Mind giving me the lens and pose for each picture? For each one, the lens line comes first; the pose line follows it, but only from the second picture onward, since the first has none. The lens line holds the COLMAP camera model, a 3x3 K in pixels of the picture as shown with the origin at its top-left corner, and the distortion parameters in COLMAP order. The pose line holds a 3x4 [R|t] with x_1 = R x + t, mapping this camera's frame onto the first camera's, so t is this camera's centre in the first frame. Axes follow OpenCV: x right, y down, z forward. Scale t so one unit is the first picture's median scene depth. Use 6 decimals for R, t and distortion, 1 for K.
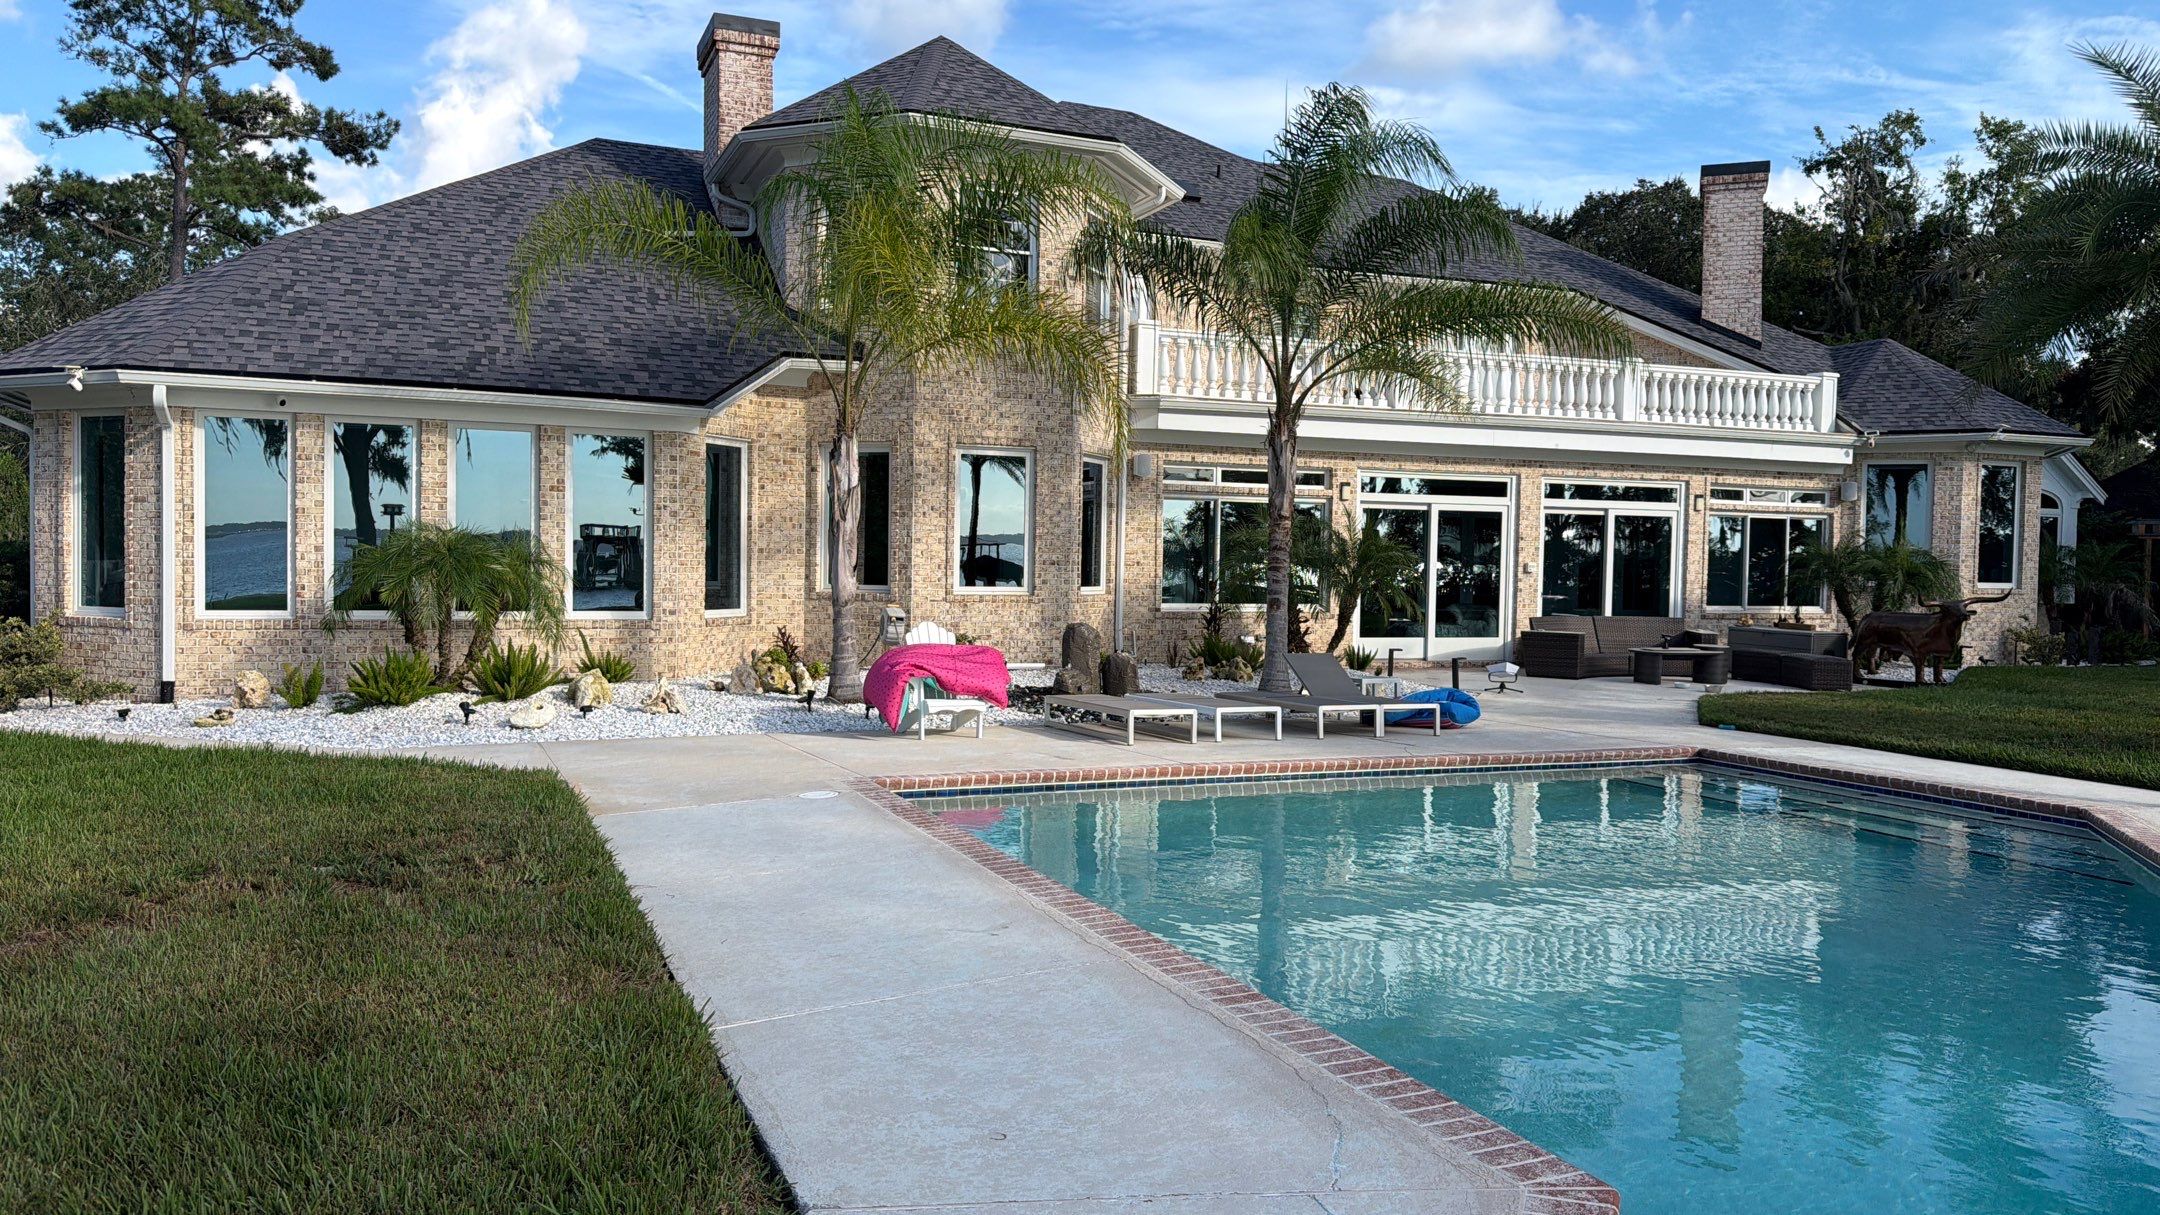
lens RADIAL K [[1527.7, 0, 1080.0], [0, 1527.7, 607.5], [0, 0, 1]] dist [0.171228, -0.264491]
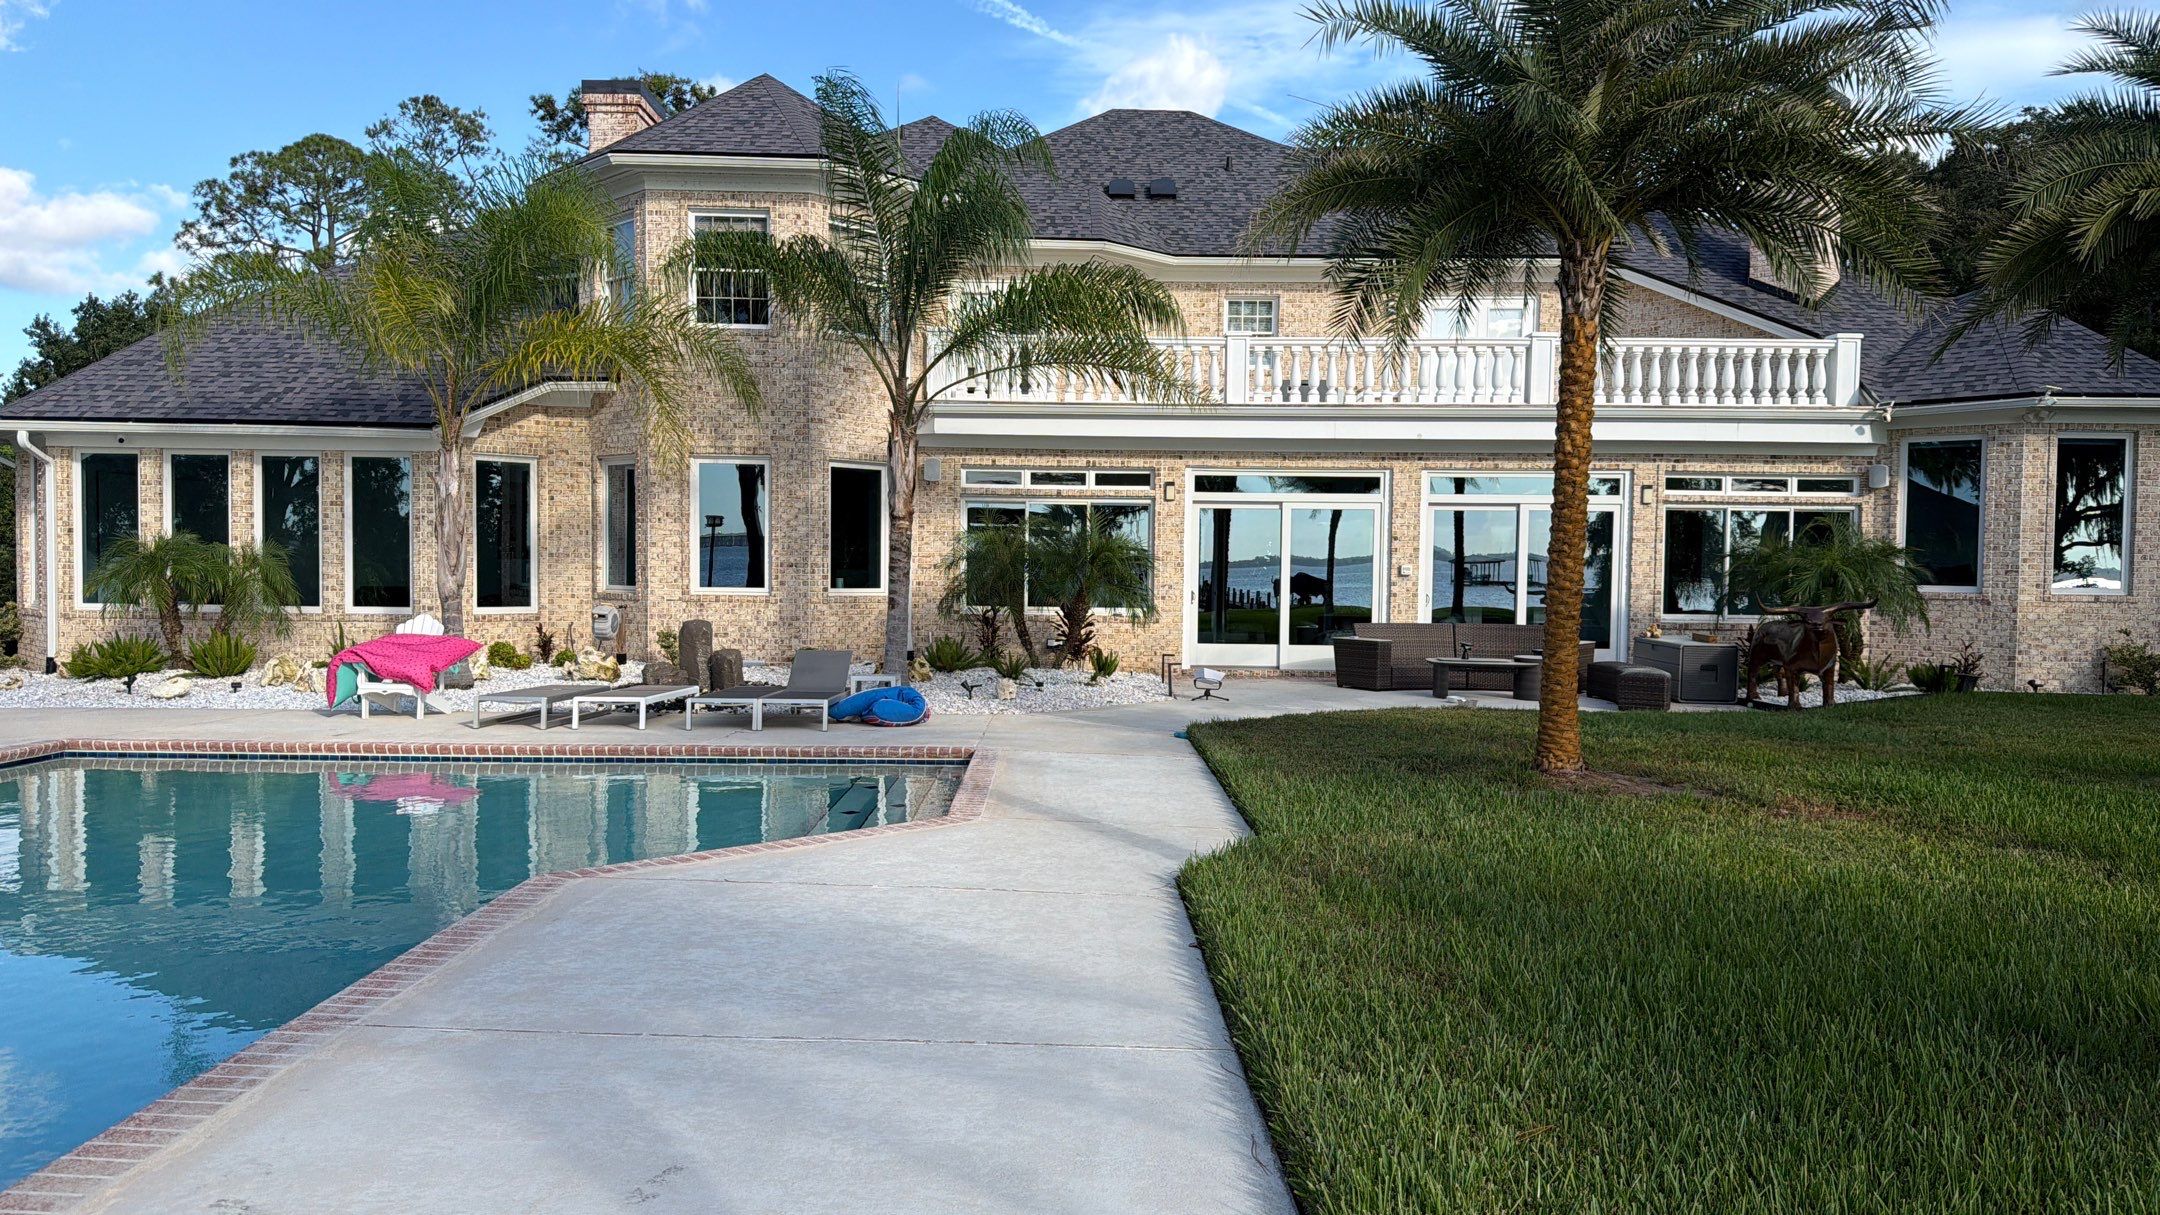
lens RADIAL K [[1527.7, 0, 1080.0], [0, 1527.7, 607.5], [0, 0, 1]] dist [0.171228, -0.264491]
pose [[0.920436, 0.004347, -0.390868, 0.511018], [-0.008949, 0.999910, -0.009953, 0.007766], [0.390790, 0.012659, 0.920393, 0.097550]]
